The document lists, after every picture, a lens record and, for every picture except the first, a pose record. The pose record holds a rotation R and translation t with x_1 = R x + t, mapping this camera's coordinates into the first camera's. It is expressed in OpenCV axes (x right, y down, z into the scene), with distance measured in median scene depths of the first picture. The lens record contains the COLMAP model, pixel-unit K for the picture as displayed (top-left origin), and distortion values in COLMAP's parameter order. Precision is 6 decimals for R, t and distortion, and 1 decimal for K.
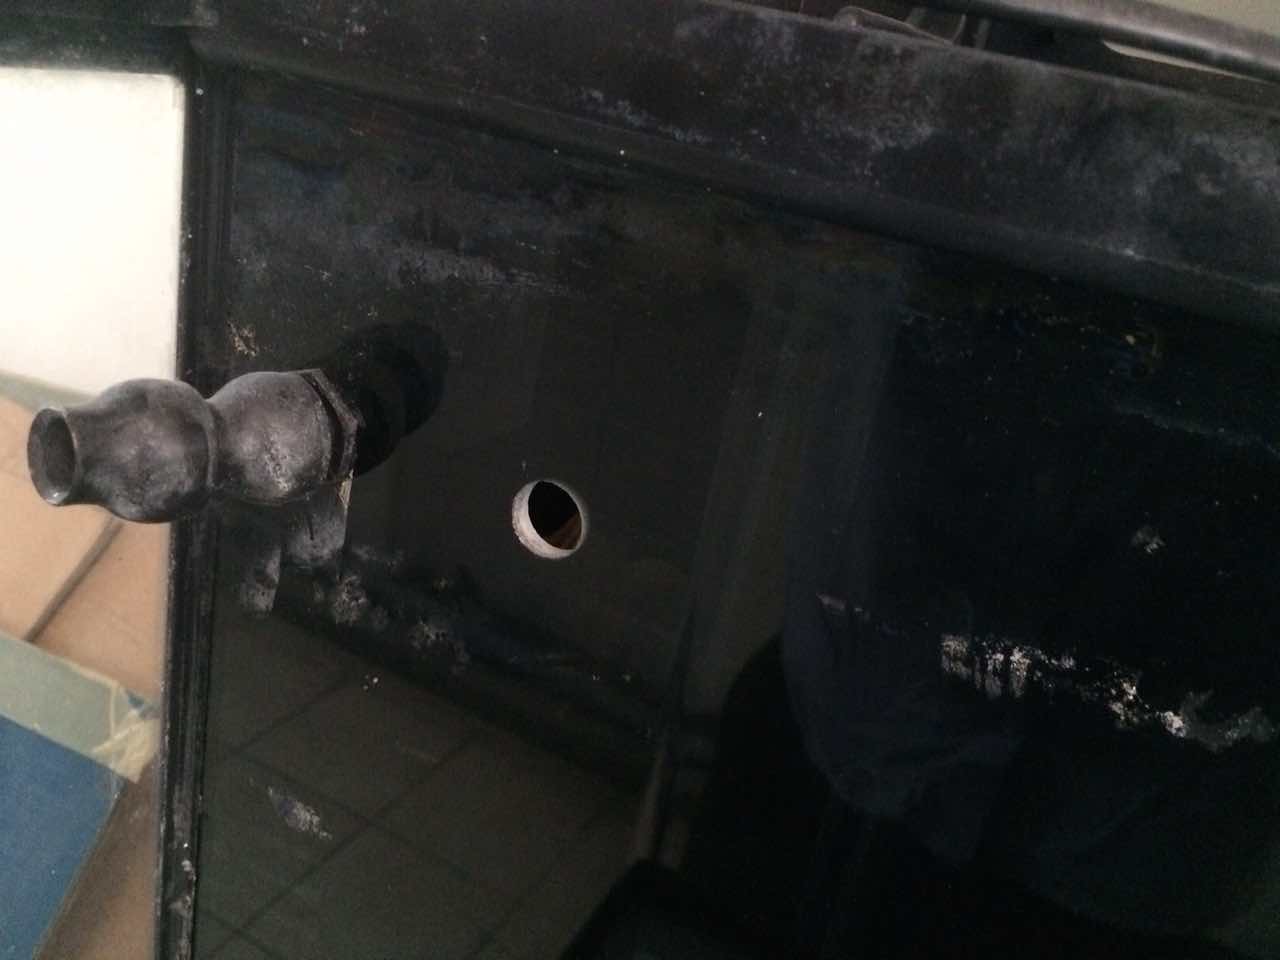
lens RADIAL K [[1131.0, 0, 640.0], [0, 1131.0, 479.0], [0, 0, 1]] dist [0.044791, -0.008496]
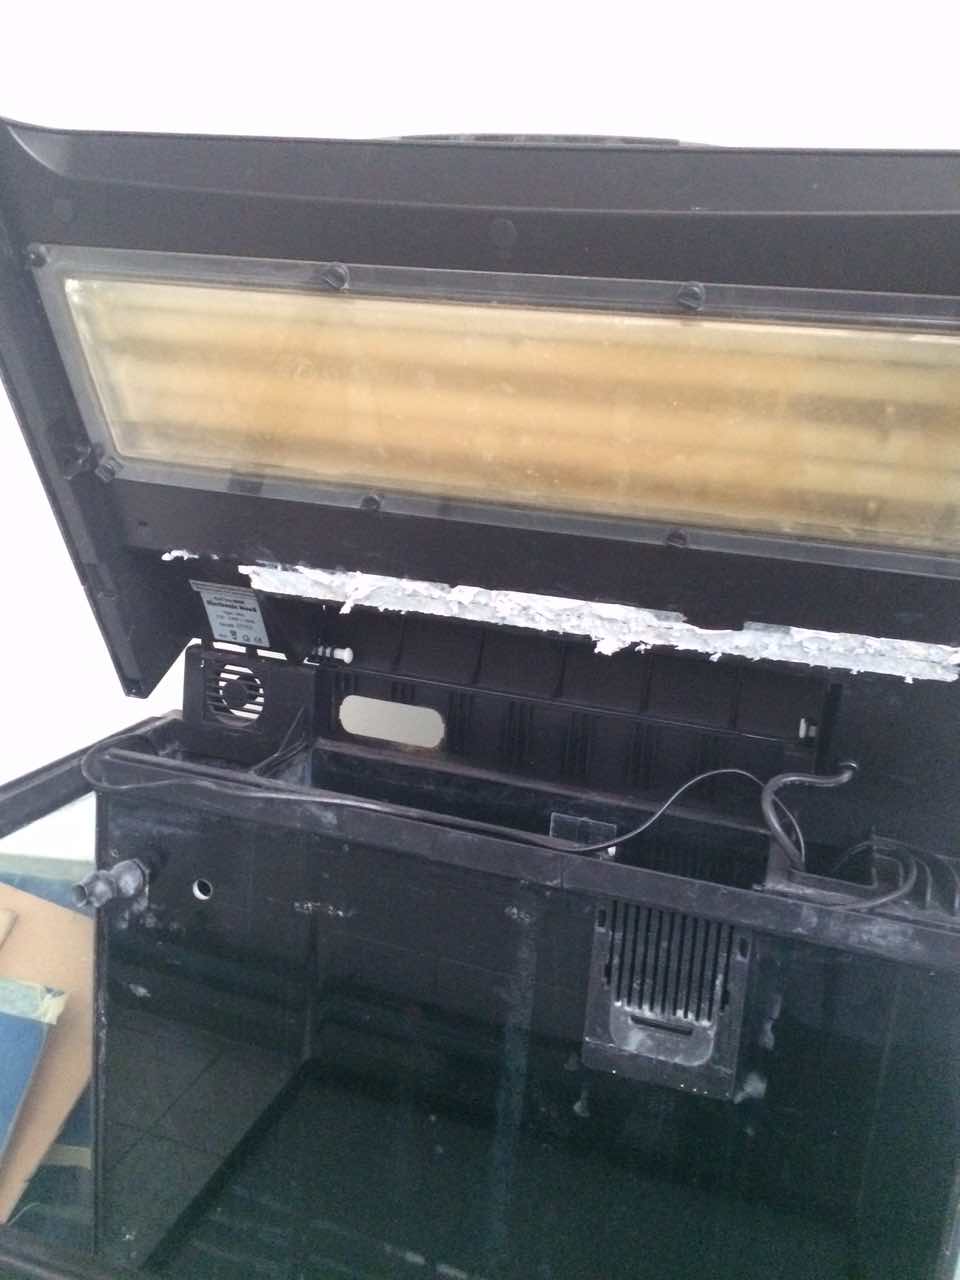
lens RADIAL K [[1131.0, 0, 479.5], [0, 1131.0, 638.2], [0, 0, 1]] dist [0.044791, -0.008496]
pose [[0.984711, -0.135010, 0.110077, 0.519884], [0.148472, 0.980985, -0.124997, -0.174569], [-0.091108, 0.139429, 0.986032, -2.928947]]
